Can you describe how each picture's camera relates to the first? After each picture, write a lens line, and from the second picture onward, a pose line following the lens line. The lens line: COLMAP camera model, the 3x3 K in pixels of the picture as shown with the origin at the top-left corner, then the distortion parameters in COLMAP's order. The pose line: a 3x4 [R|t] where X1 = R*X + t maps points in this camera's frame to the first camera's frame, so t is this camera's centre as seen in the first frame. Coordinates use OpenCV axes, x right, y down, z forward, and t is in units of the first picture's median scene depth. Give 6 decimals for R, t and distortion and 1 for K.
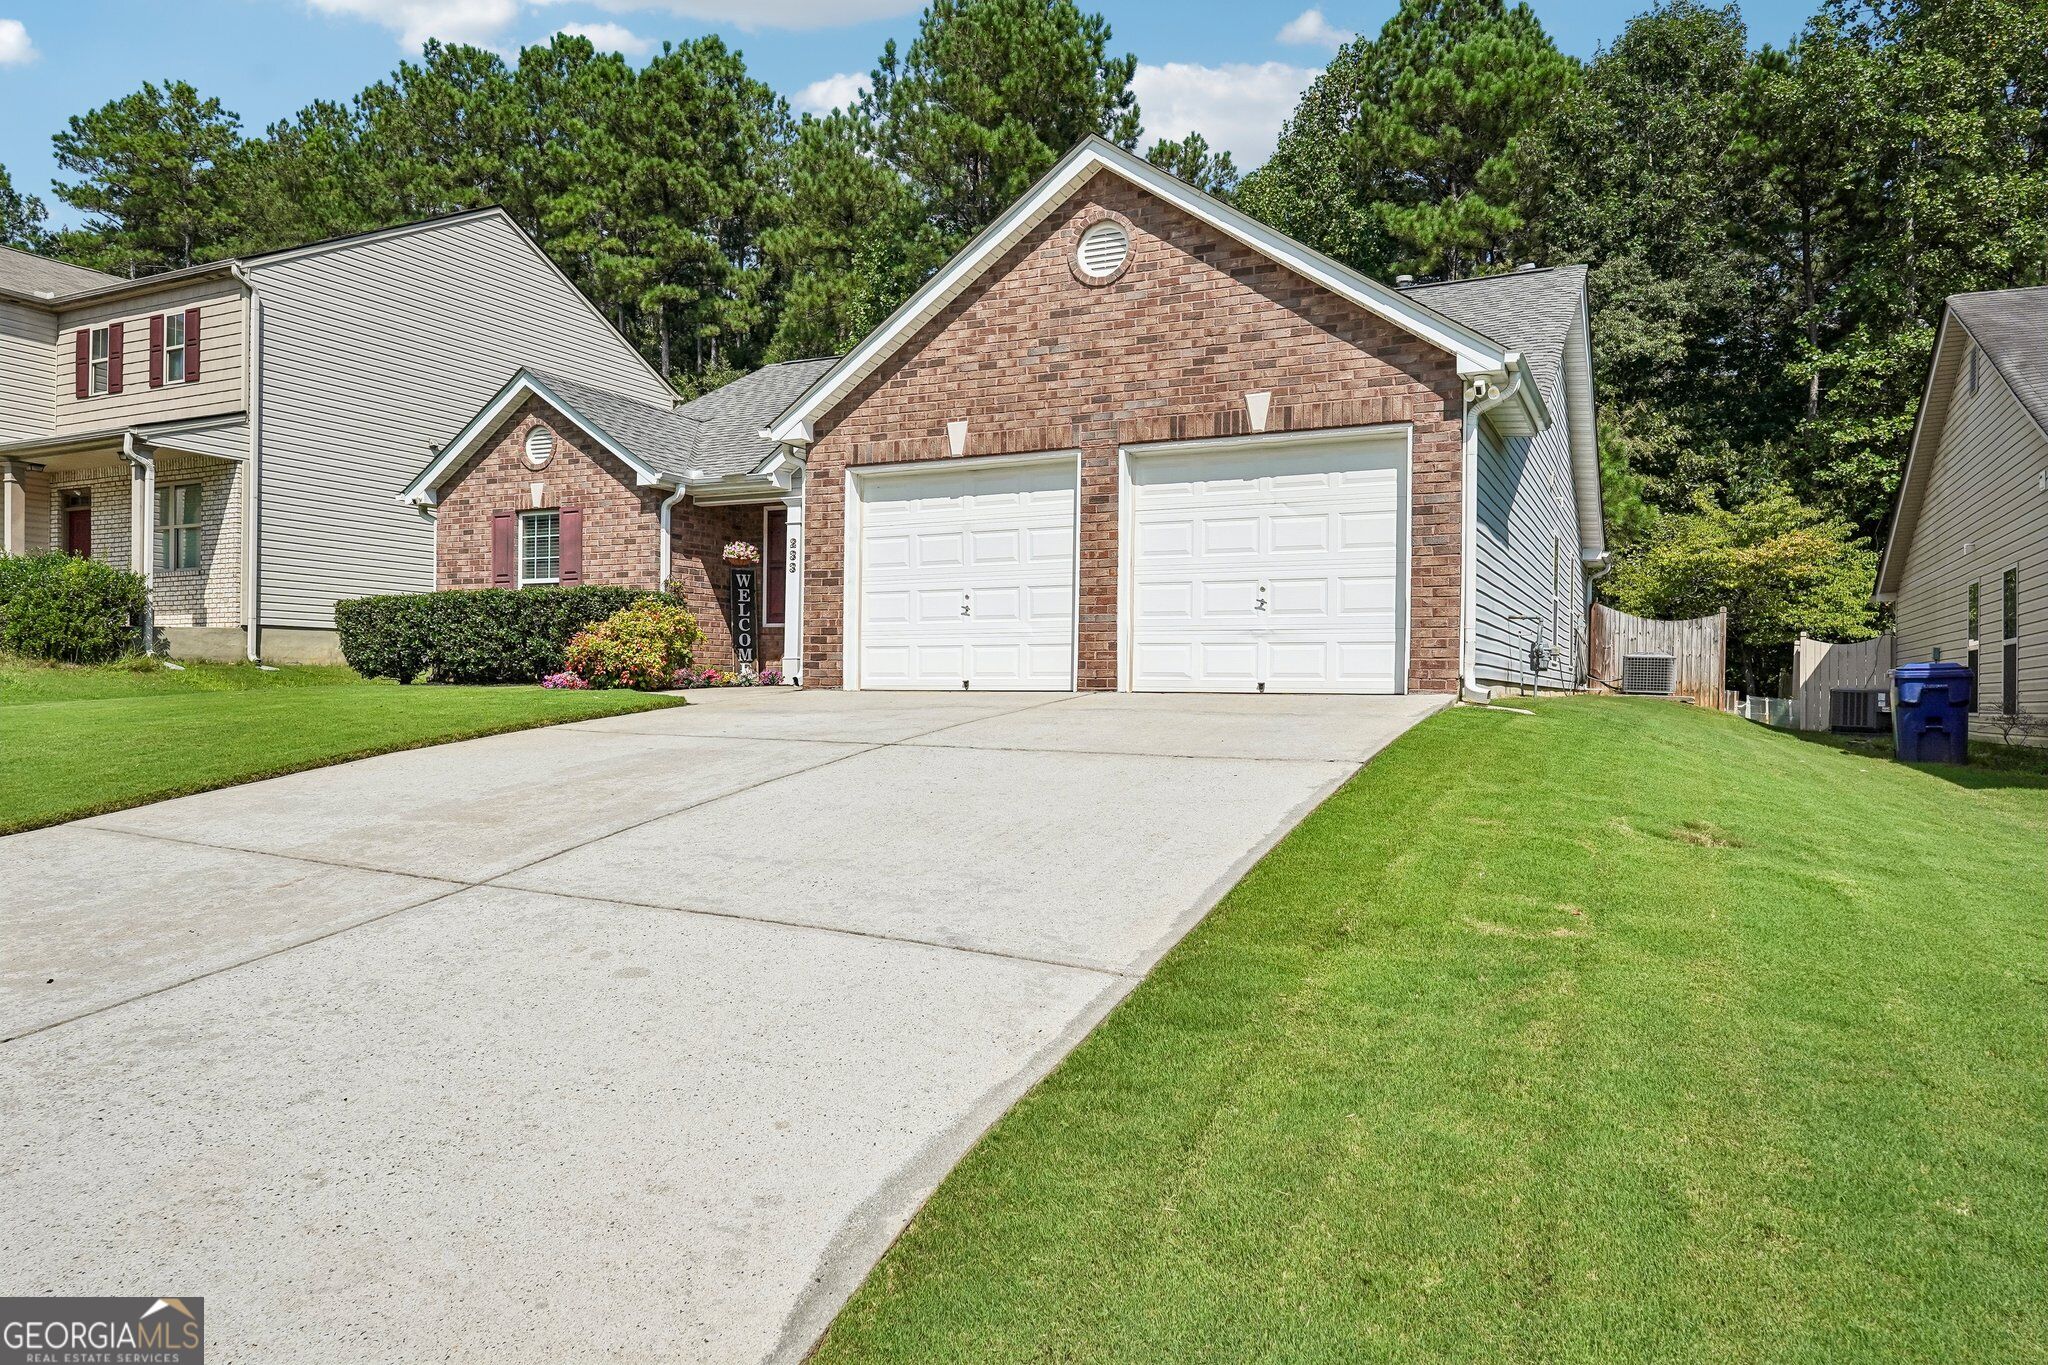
lens RADIAL K [[1332.5, 0, 1024.0], [0, 1332.5, 682.5], [0, 0, 1]] dist [-0.006596, -0.000834]
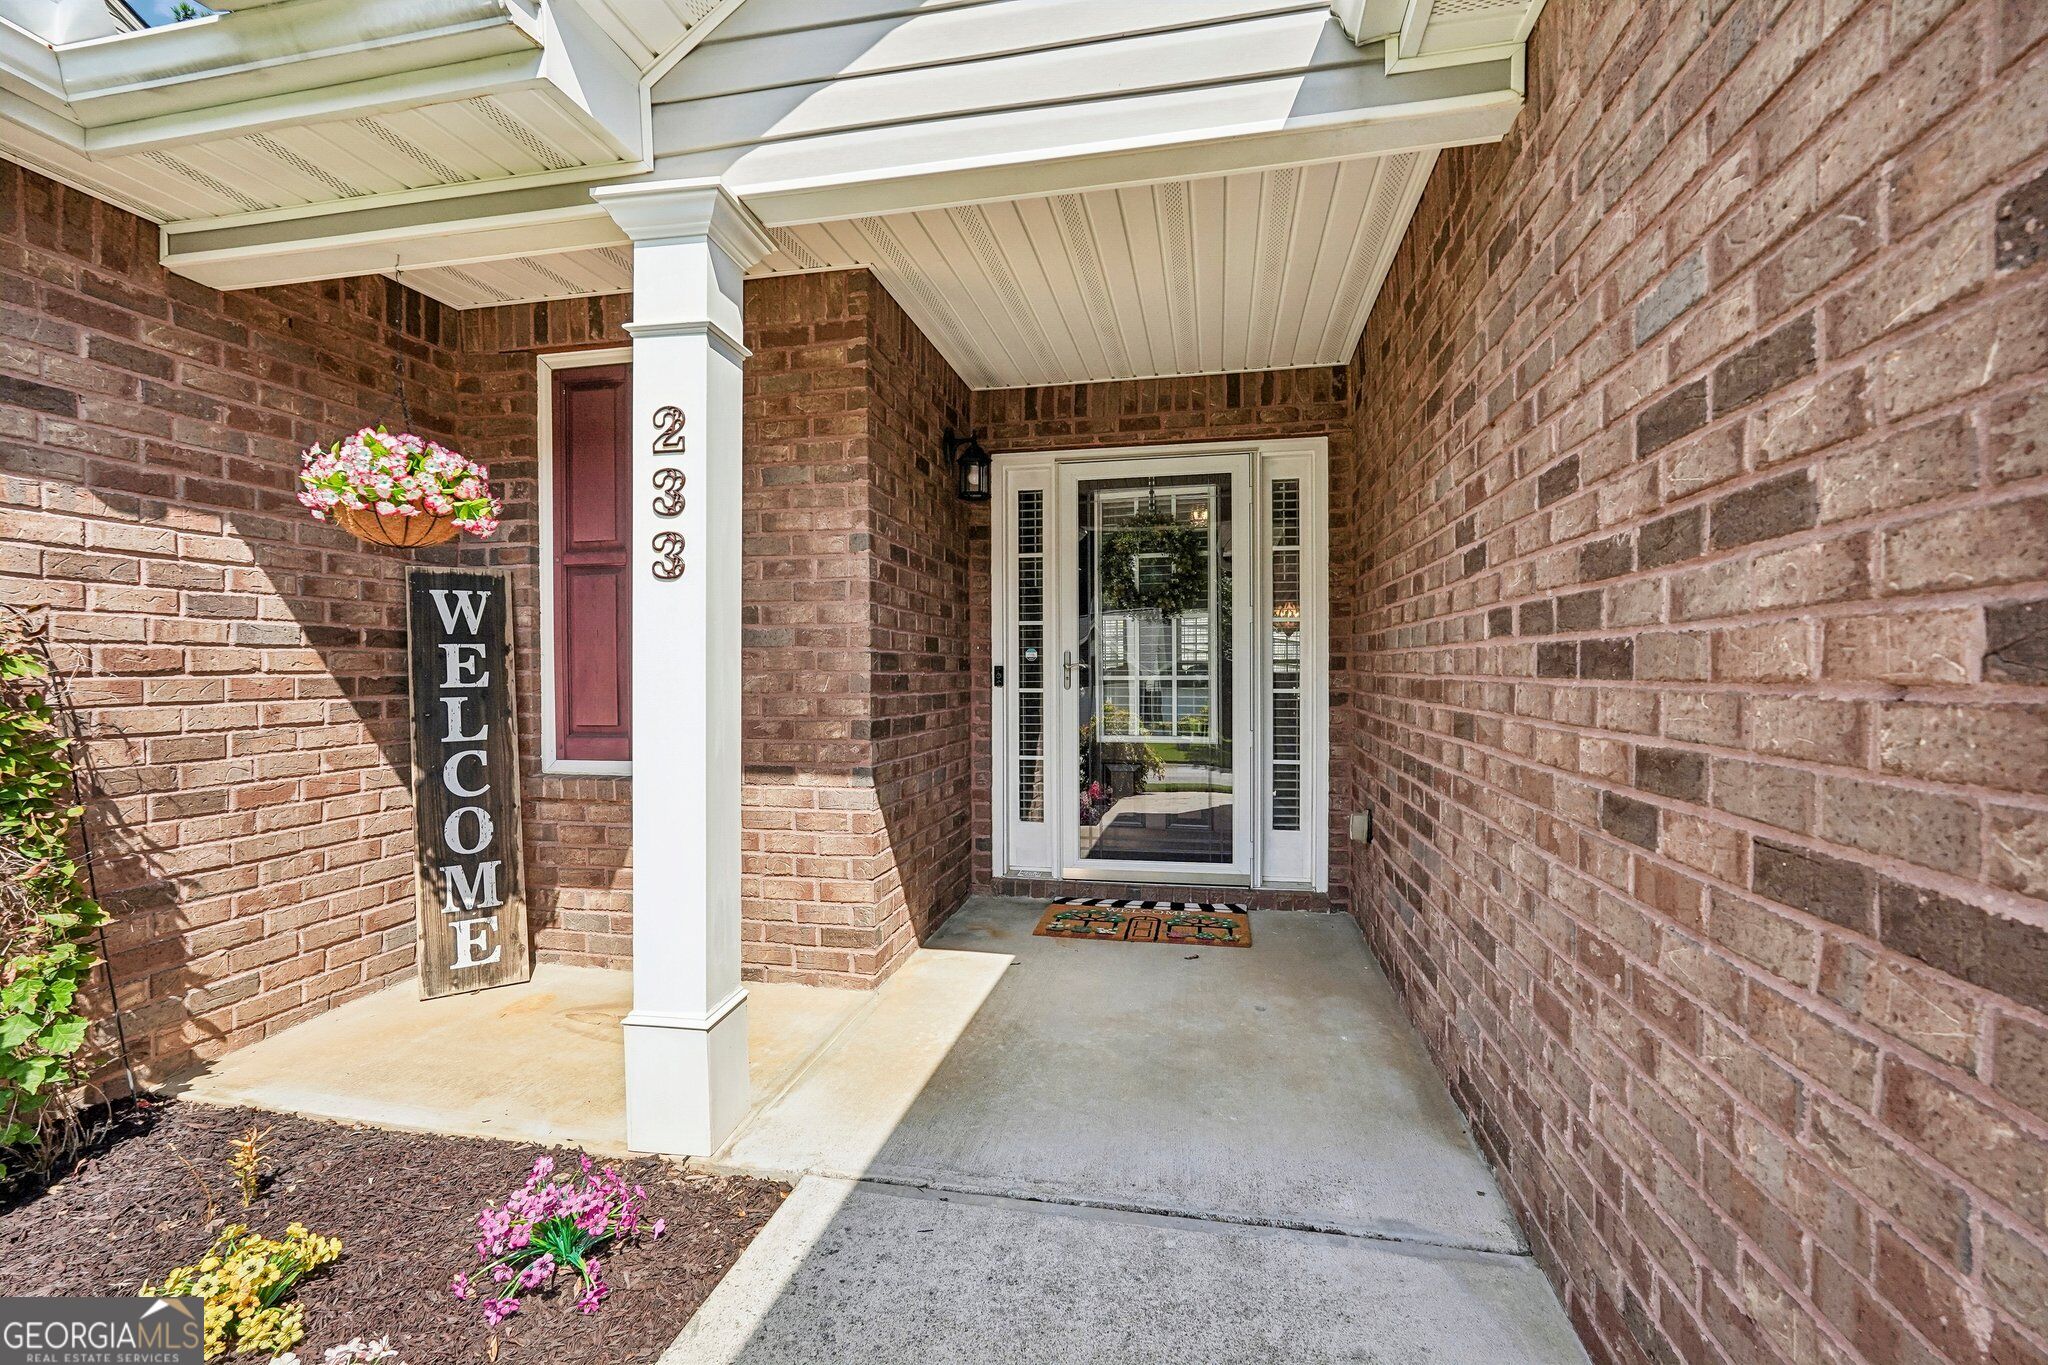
lens RADIAL K [[902.9, 0, 1024.0], [0, 902.9, 682.5], [0, 0, 1]] dist [-0.021537, -0.000092]
pose [[0.968290, -0.017869, 0.249190, -0.205418], [0.013205, 0.999705, 0.020378, -0.091671], [-0.249481, -0.016441, 0.968240, 1.128574]]
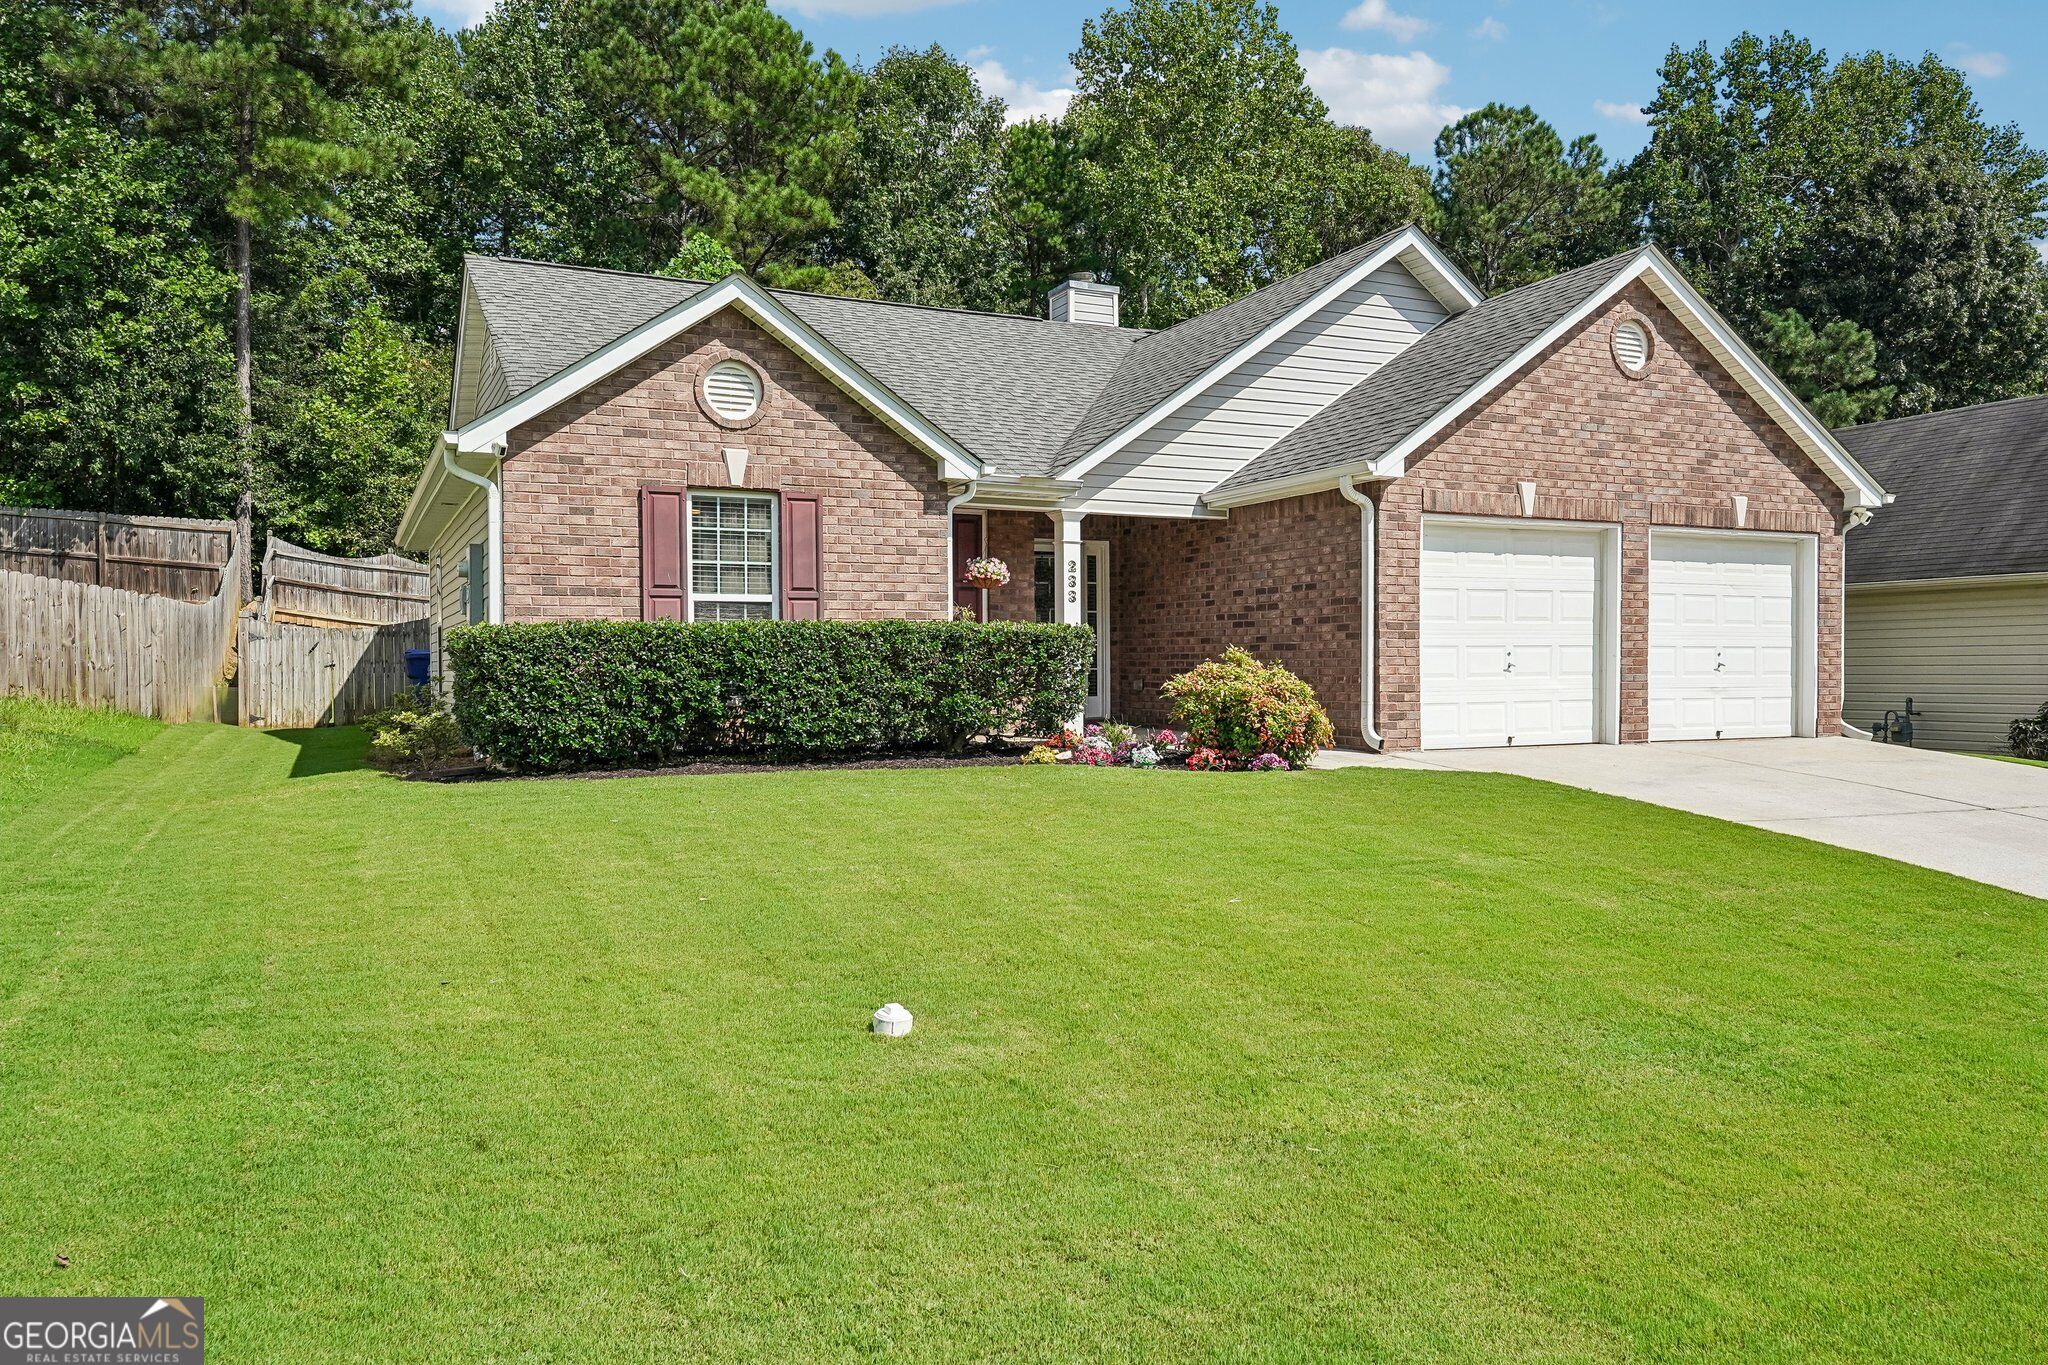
lens RADIAL K [[1455.1, 0, 1024.0], [0, 1455.1, 682.5], [0, 0, 1]] dist [0.001418, 0.002760]
pose [[0.621188, -0.018107, 0.783452, -1.169144], [0.003702, 0.999790, 0.020171, -0.067809], [-0.783653, -0.009629, 0.621124, 0.616266]]
